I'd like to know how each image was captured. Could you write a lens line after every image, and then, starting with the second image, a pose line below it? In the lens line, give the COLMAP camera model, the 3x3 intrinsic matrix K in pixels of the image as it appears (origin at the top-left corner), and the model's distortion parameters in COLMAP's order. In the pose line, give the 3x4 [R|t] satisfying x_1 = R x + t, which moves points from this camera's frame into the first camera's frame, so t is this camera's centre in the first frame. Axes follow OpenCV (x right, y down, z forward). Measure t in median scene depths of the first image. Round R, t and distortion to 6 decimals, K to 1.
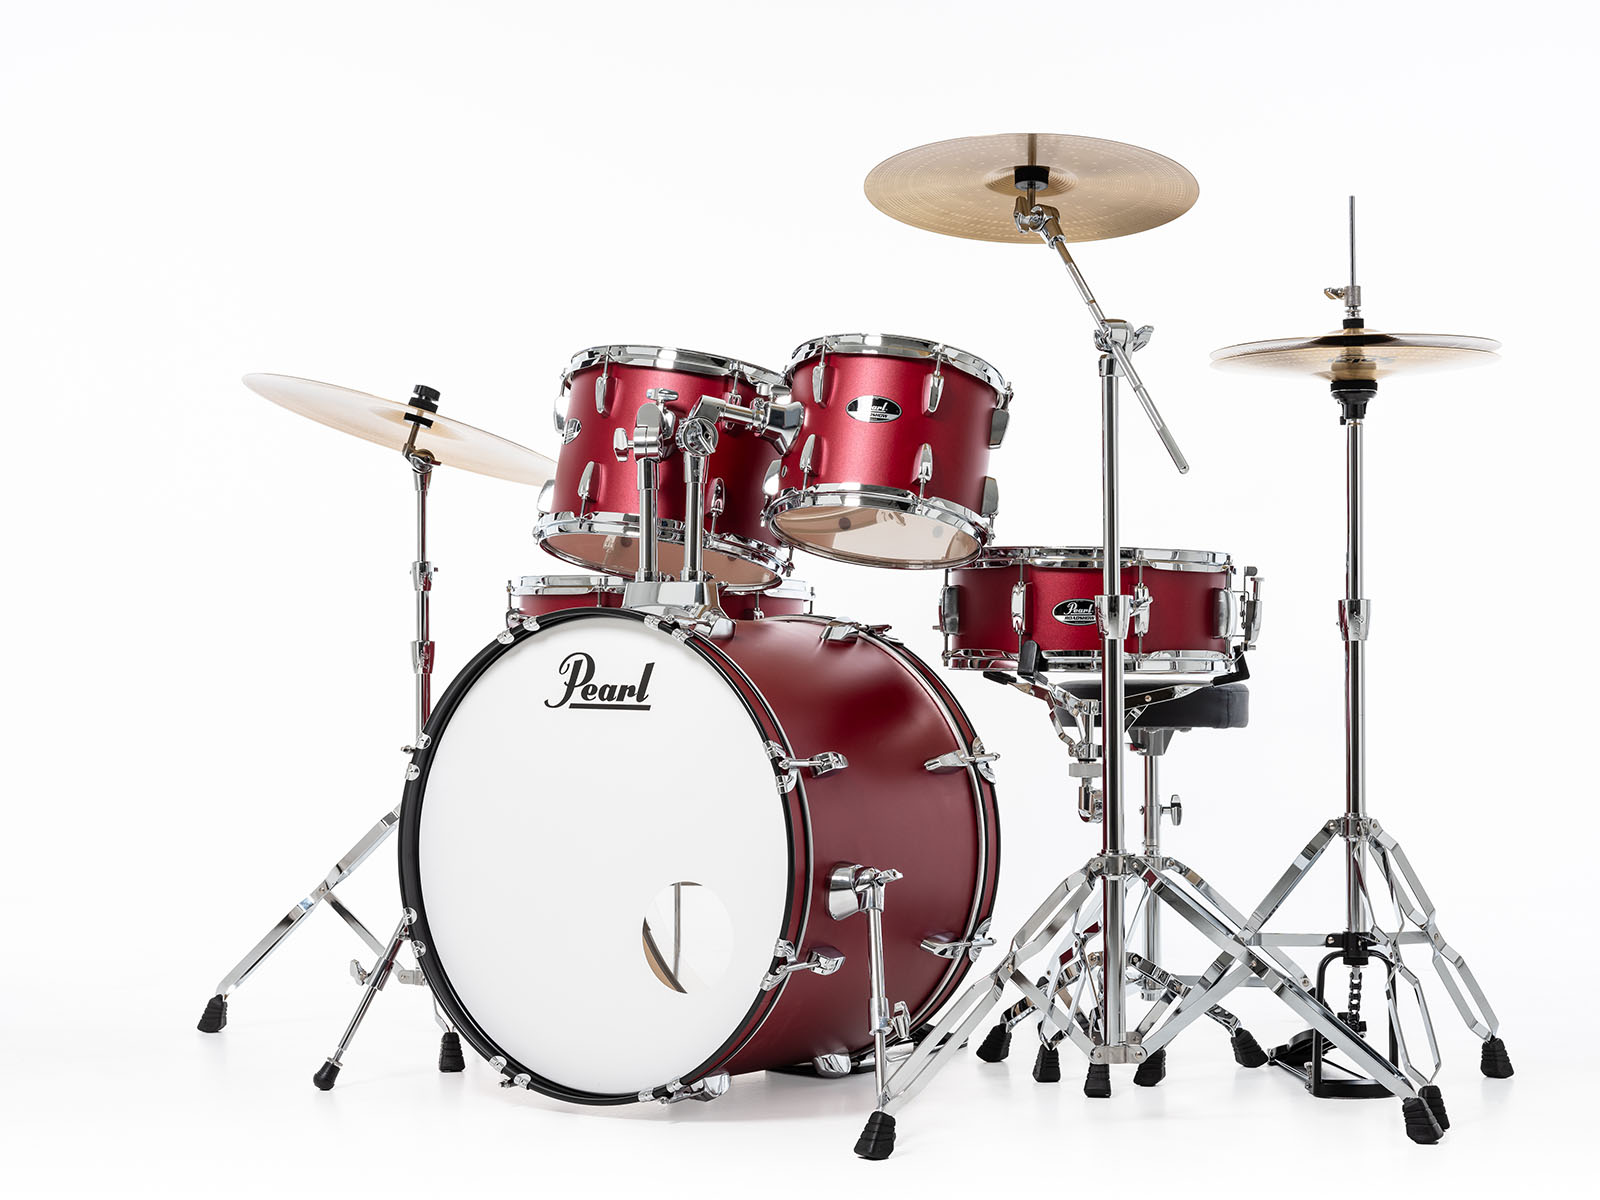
lens RADIAL K [[2979.3, 0, 836.3], [0, 2979.3, 602.2], [0, 0, 1]] dist [0.108748, 0.254606]
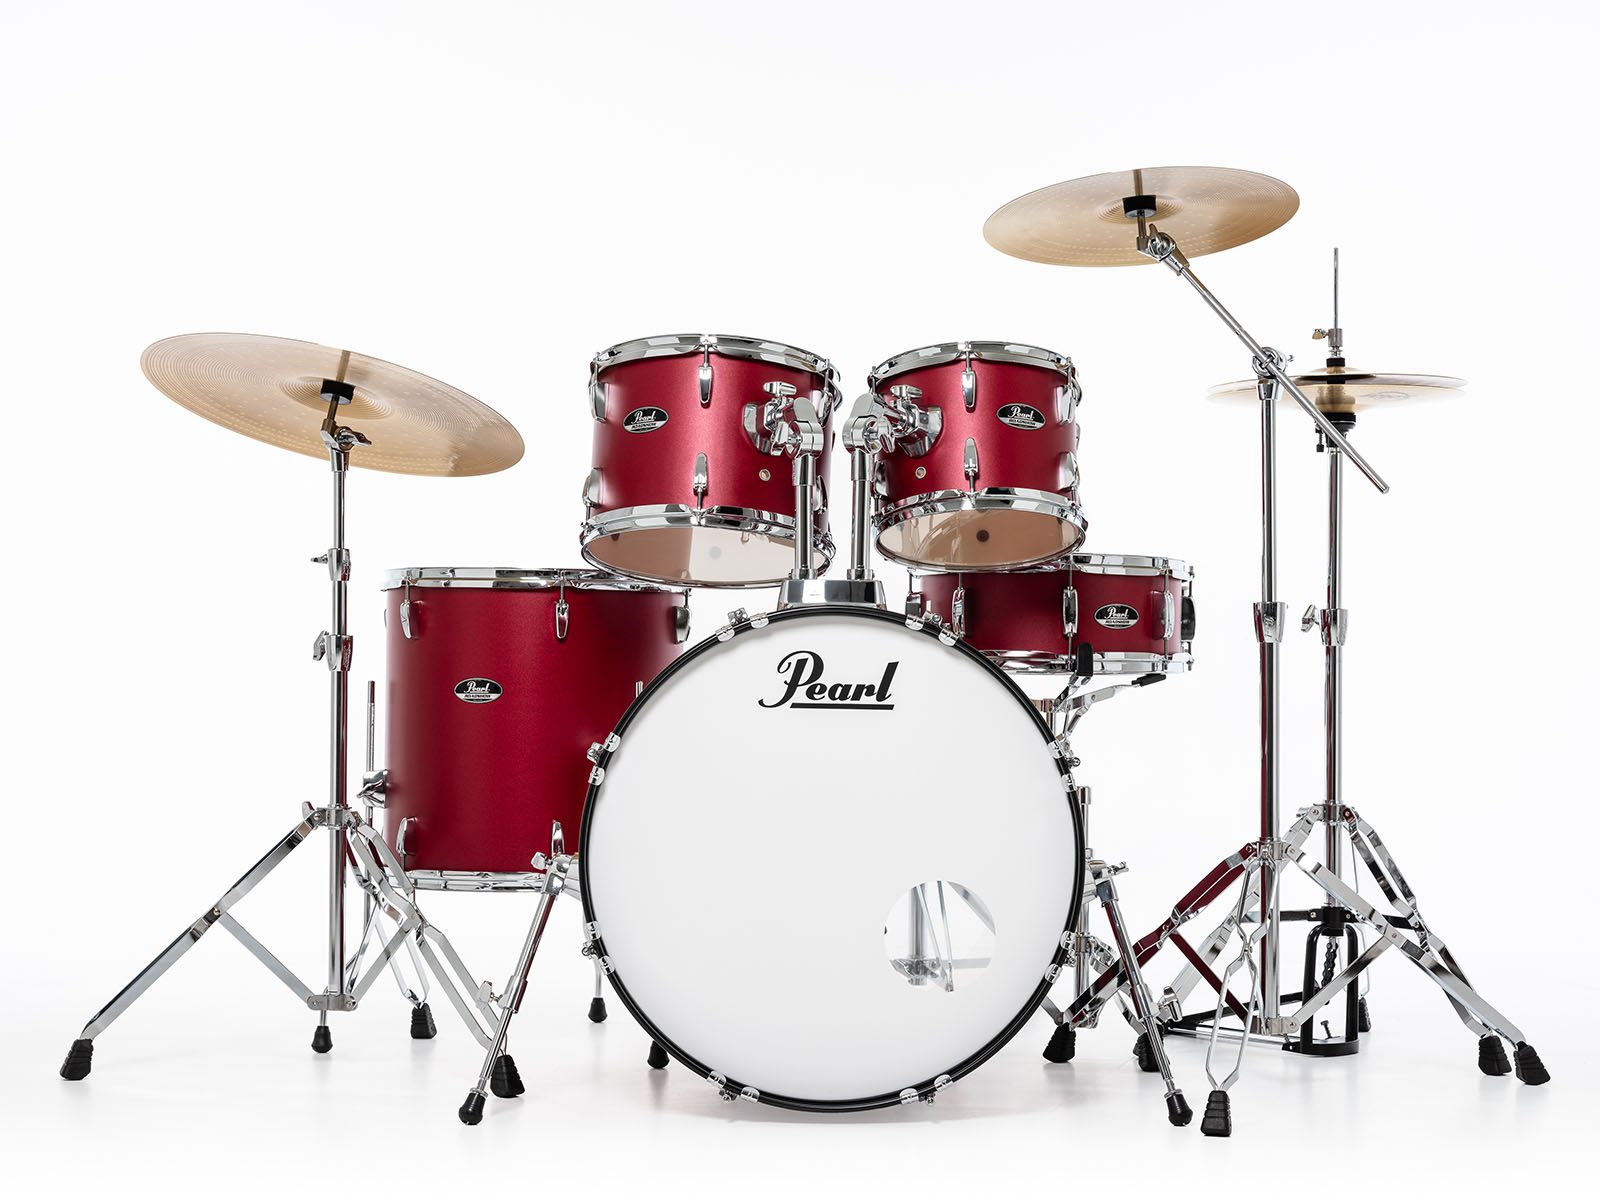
lens RADIAL K [[2941.7, 0, 800.3], [0, 2941.7, 541.5], [0, 0, 1]] dist [0.045328, 0.077491]
pose [[0.833754, 0.027861, 0.551433, -0.608984], [-0.017184, 0.999552, -0.024521, 0.004659], [-0.551869, 0.010969, 0.833859, 0.194140]]
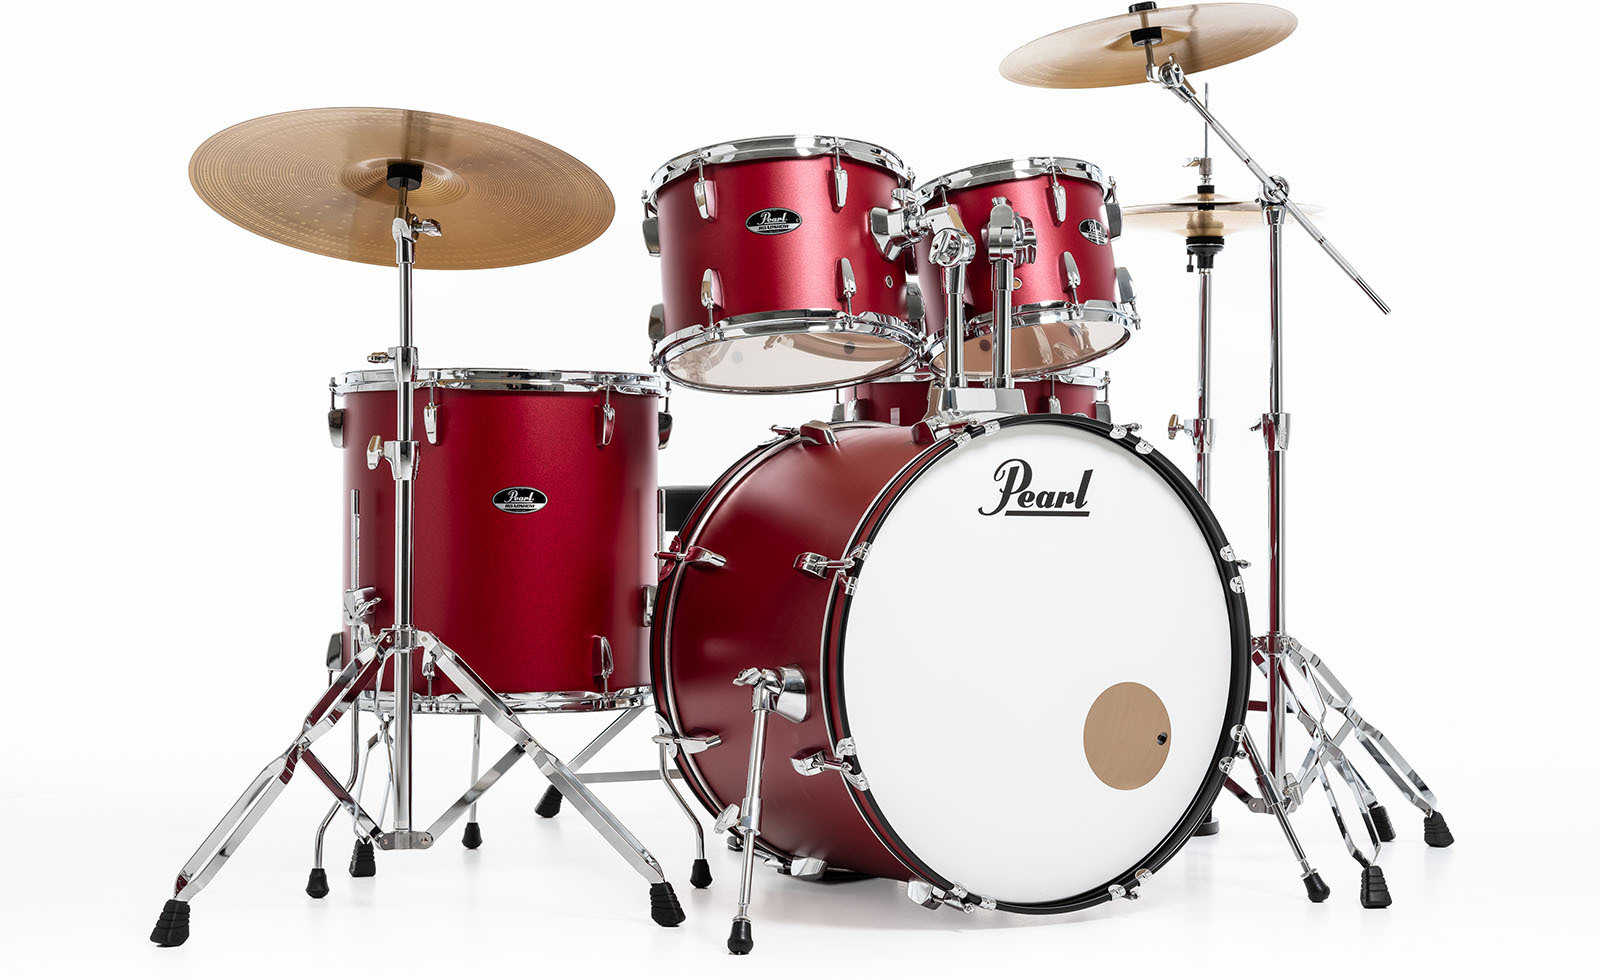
lens RADIAL K [[2892.1, 0, 799.3], [0, 2892.1, 412.9], [0, 0, 1]] dist [0.128445, -0.204720]
pose [[0.463464, 0.019324, 0.885905, -0.950625], [-0.022134, 0.999703, -0.010226, 0.012835], [-0.885839, -0.014869, 0.463754, 0.610254]]
